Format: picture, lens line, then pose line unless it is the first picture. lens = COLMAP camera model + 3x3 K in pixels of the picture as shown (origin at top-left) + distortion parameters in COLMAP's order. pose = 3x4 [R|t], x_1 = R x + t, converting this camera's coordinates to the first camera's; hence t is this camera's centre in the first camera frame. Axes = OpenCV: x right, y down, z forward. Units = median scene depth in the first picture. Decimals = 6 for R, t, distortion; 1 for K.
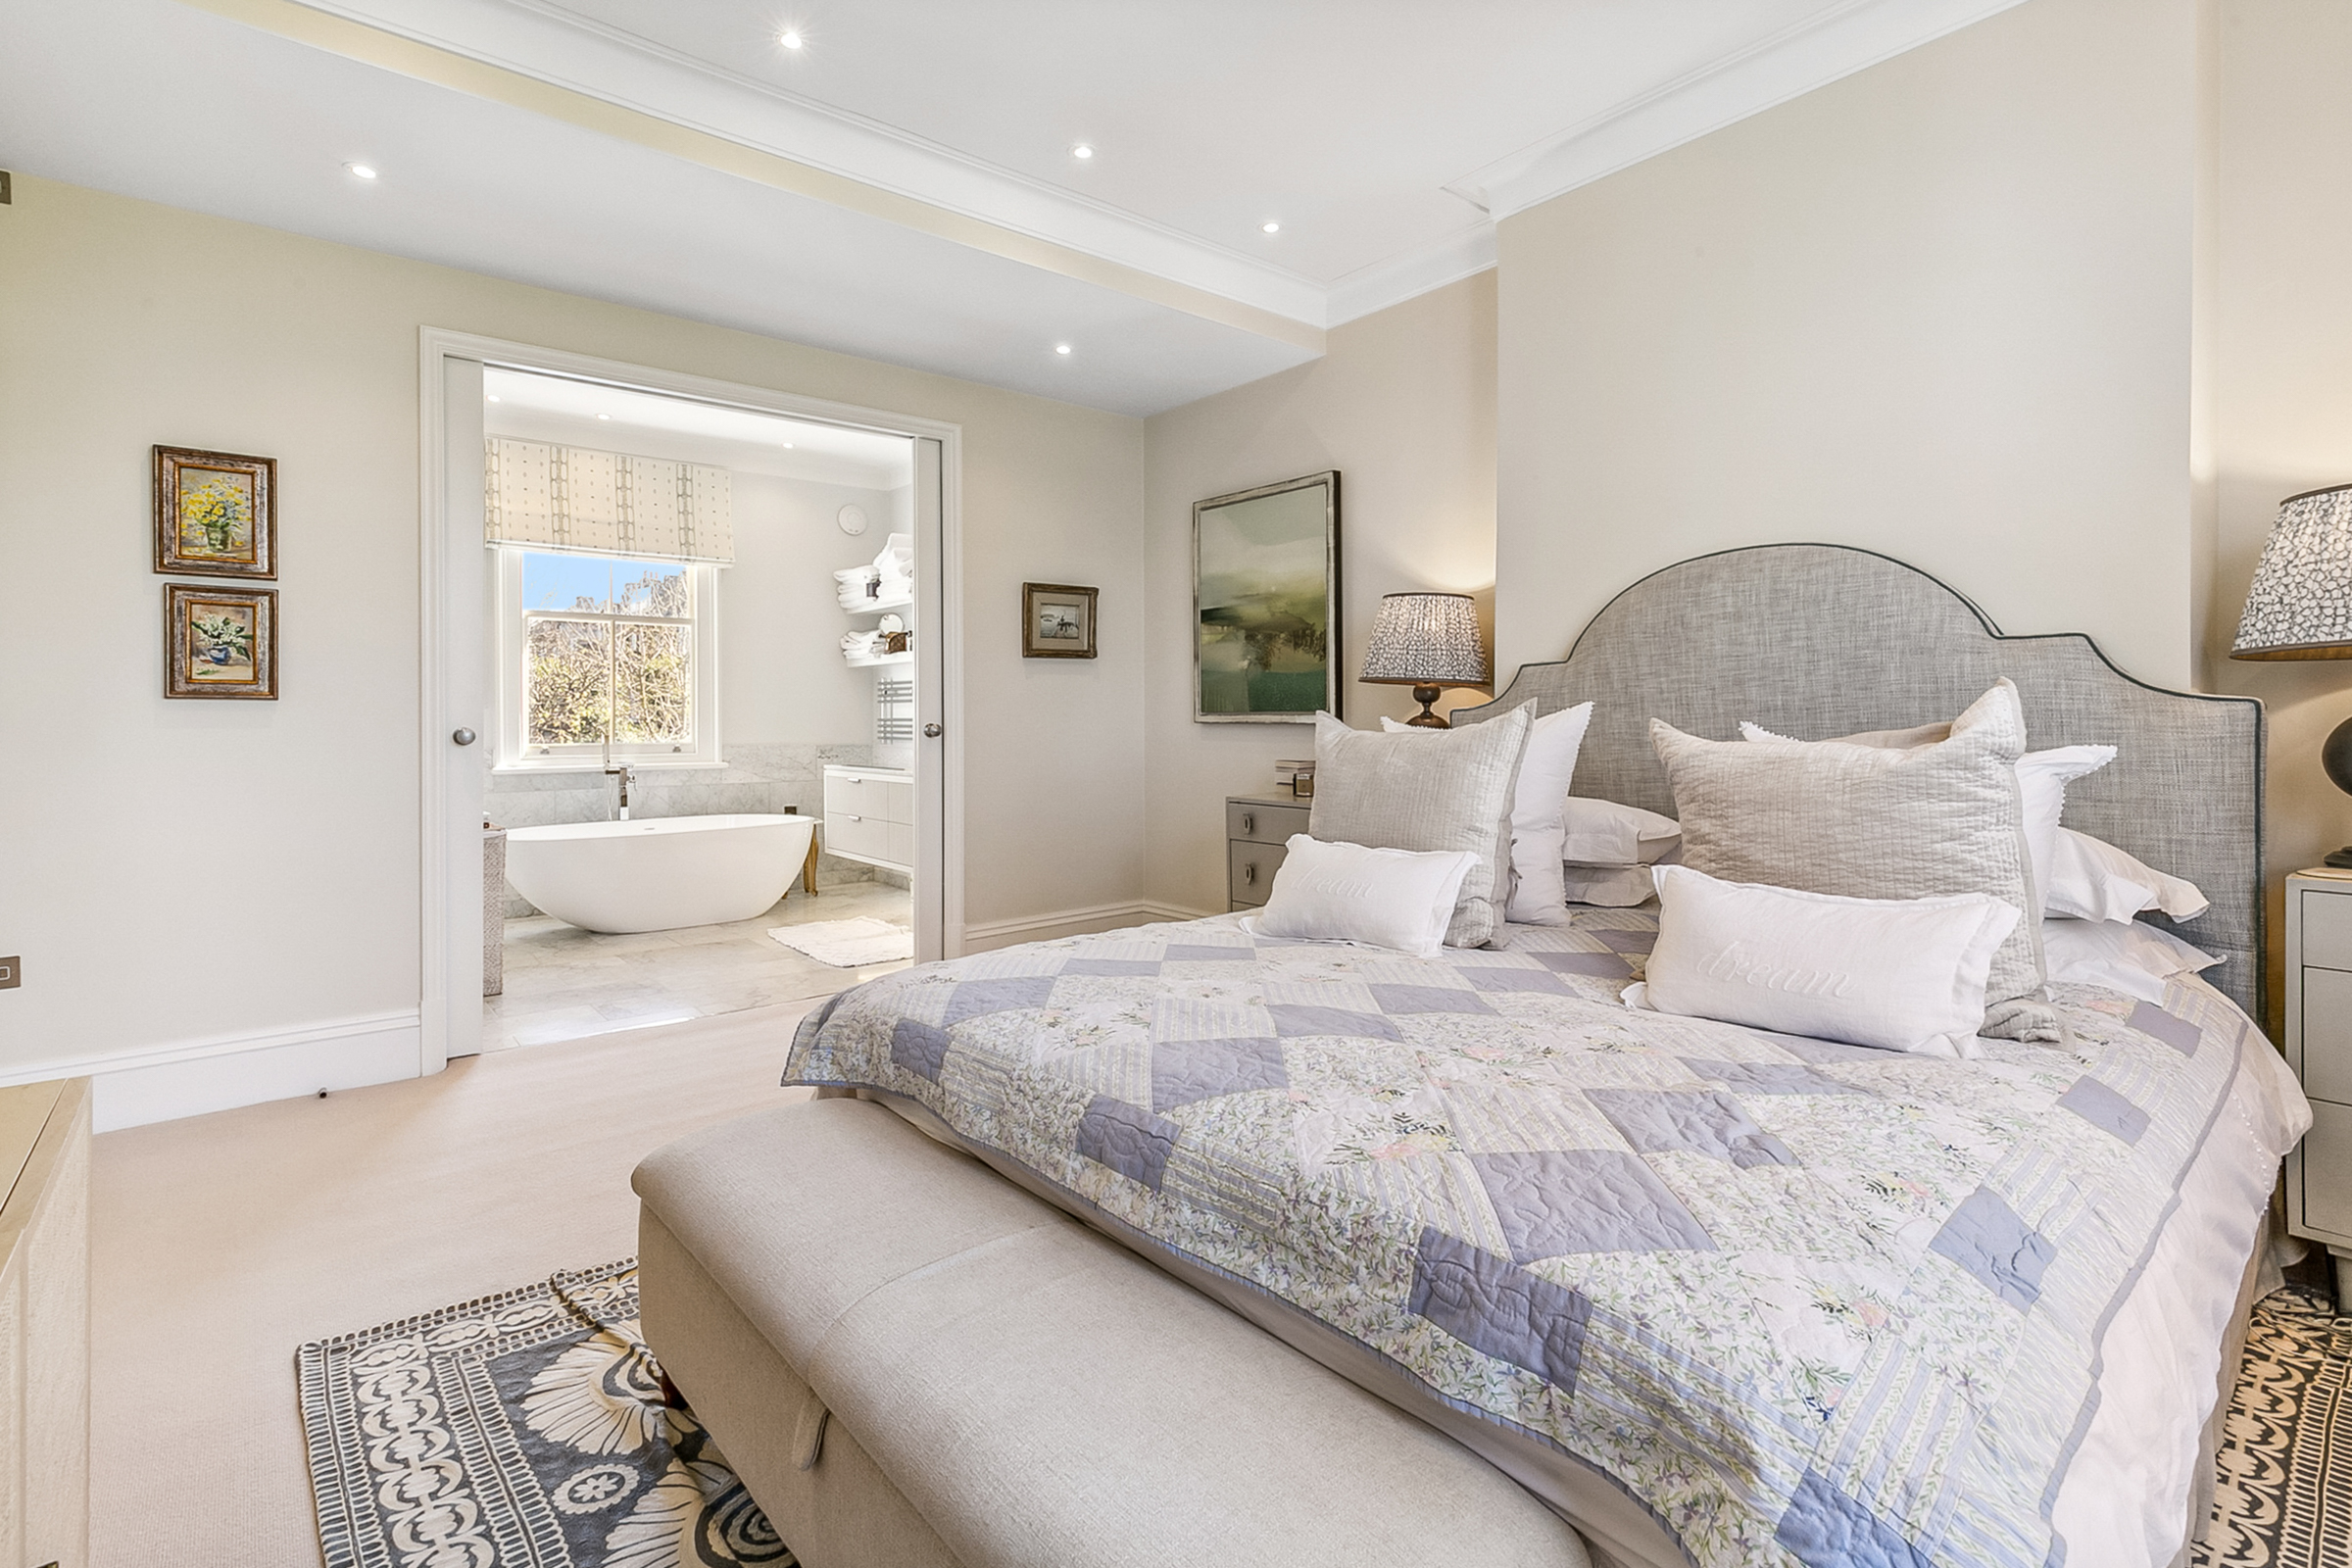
lens RADIAL K [[1078.4, 0, 1172.7], [0, 1078.4, 718.1], [0, 0, 1]] dist [0.000995, -0.000097]
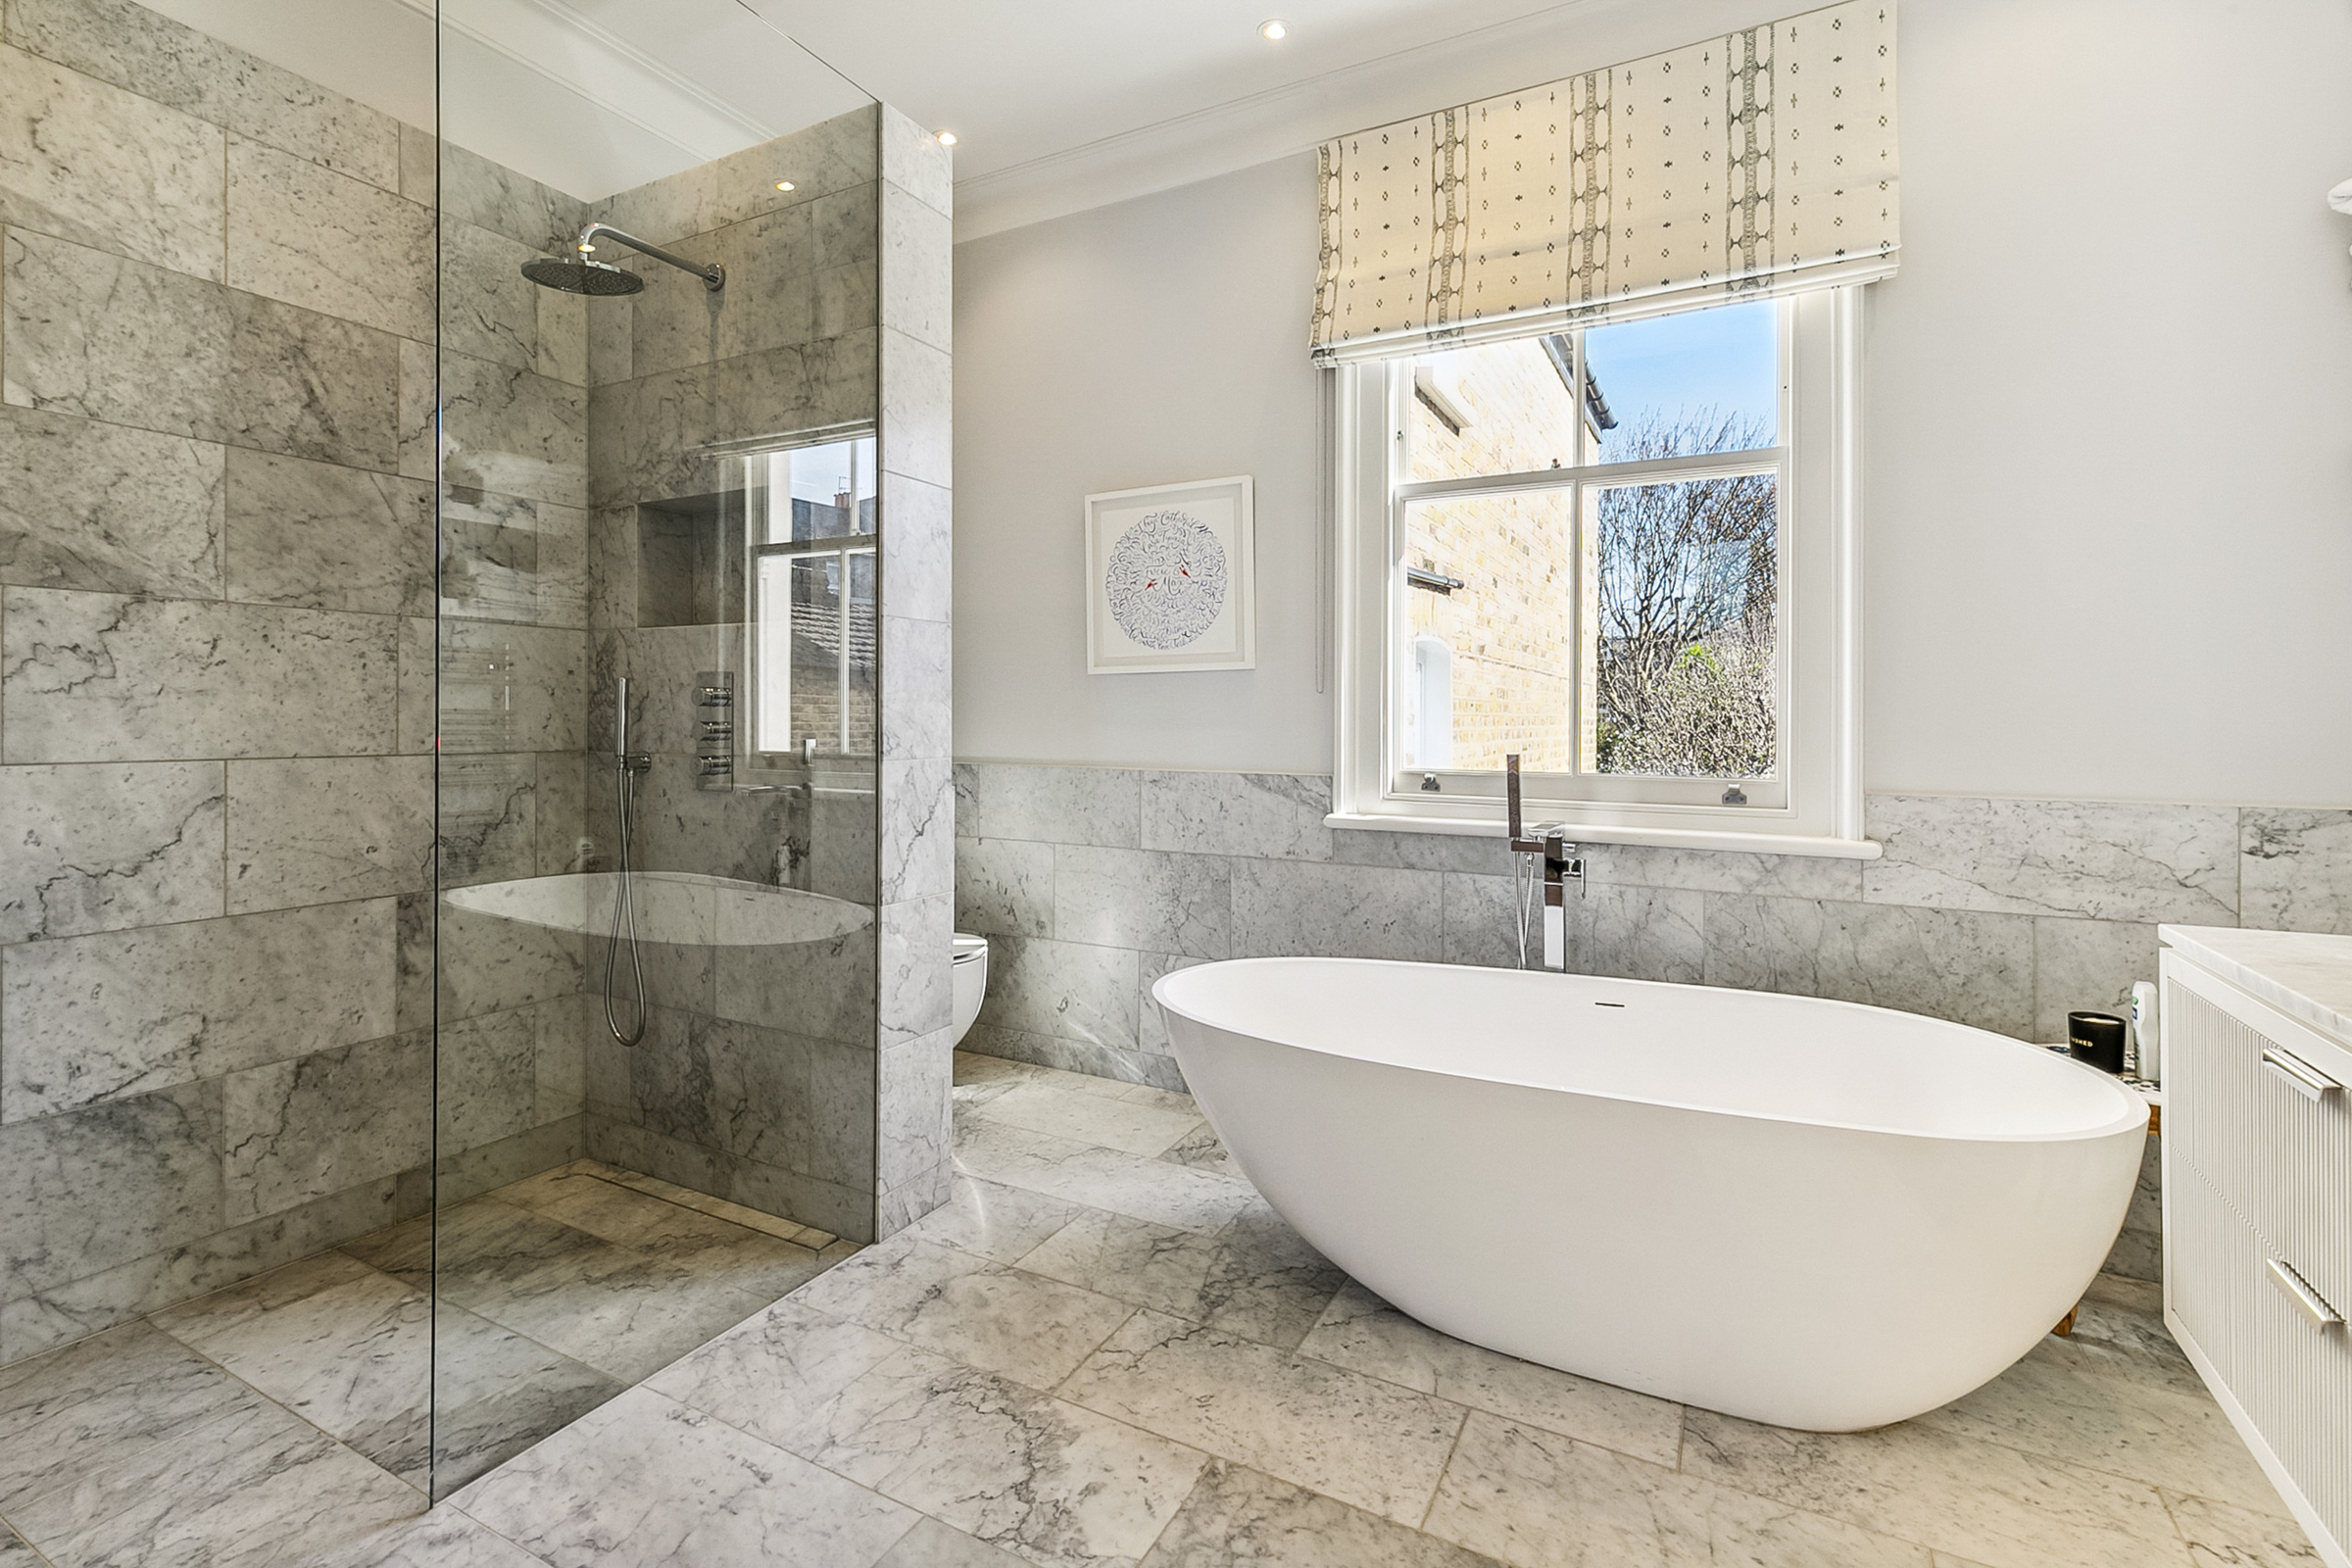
lens RADIAL K [[1078.4, 0, 1172.7], [0, 1078.4, 718.1], [0, 0, 1]] dist [0.000995, -0.000097]
pose [[0.361412, 0.002980, -0.932401, -0.178209], [-0.005981, 0.999982, 0.000878, 0.002138], [0.932387, 0.005259, 0.361423, 0.683360]]
